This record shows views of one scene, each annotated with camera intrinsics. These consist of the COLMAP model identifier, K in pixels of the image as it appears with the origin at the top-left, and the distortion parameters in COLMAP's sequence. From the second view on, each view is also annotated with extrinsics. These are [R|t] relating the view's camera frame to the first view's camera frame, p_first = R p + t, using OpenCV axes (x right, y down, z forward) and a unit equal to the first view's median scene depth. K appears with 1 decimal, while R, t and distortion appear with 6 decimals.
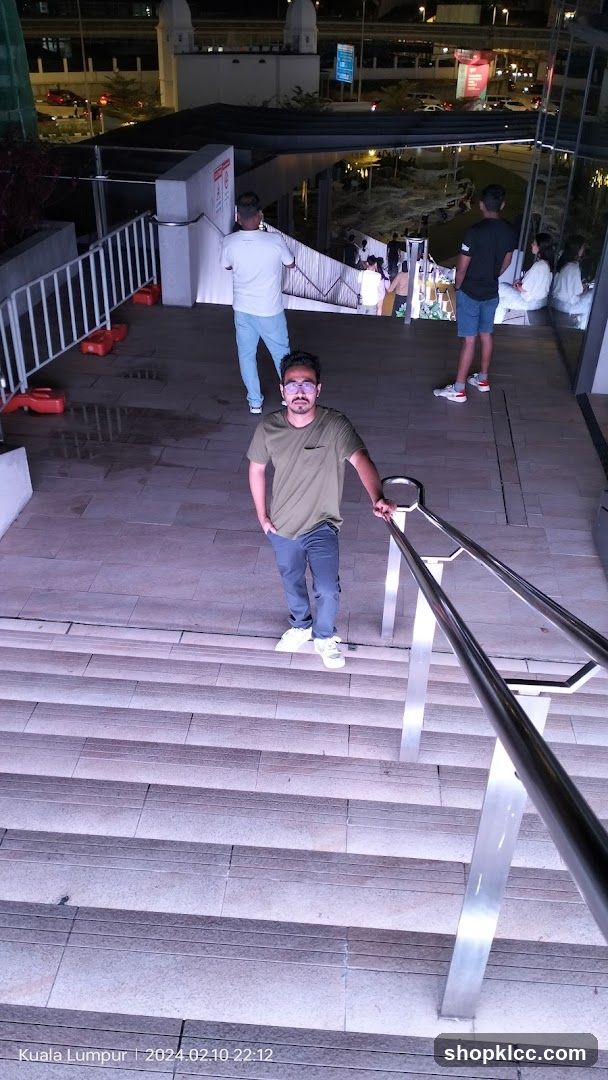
lens RADIAL K [[852.1, 0, 312.5], [0, 852.1, 593.0], [0, 0, 1]] dist [0.056491, -0.081763]
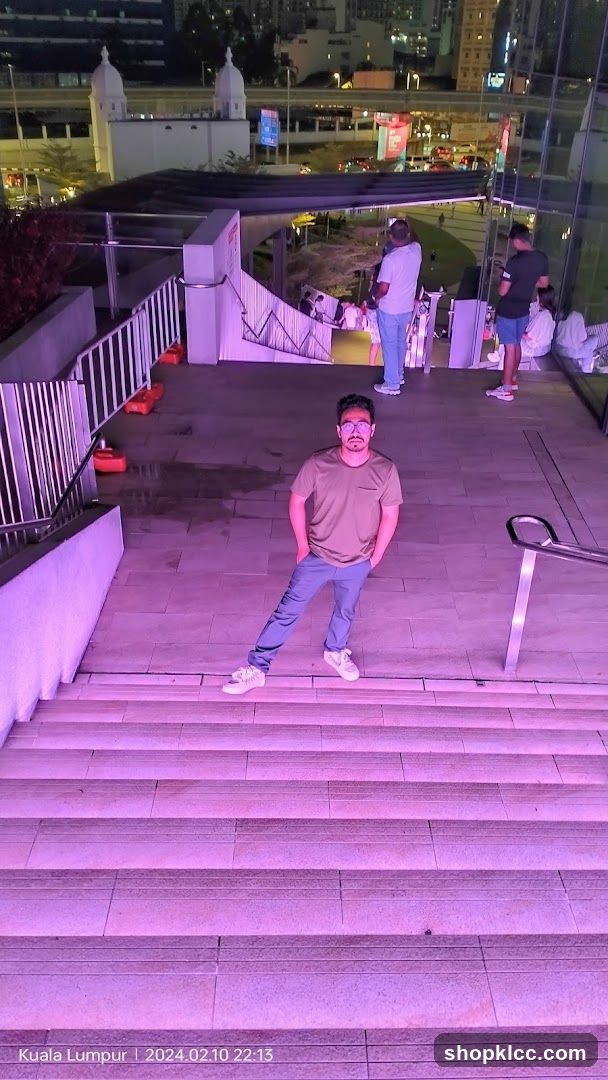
lens RADIAL K [[852.1, 0, 291.1], [0, 852.1, 592.5], [0, 0, 1]] dist [0.056491, -0.081763]
pose [[0.996540, -0.050793, 0.065791, -0.138960], [0.054361, 0.997080, -0.053632, -0.001249], [-0.062875, 0.057023, 0.996391, -0.012164]]
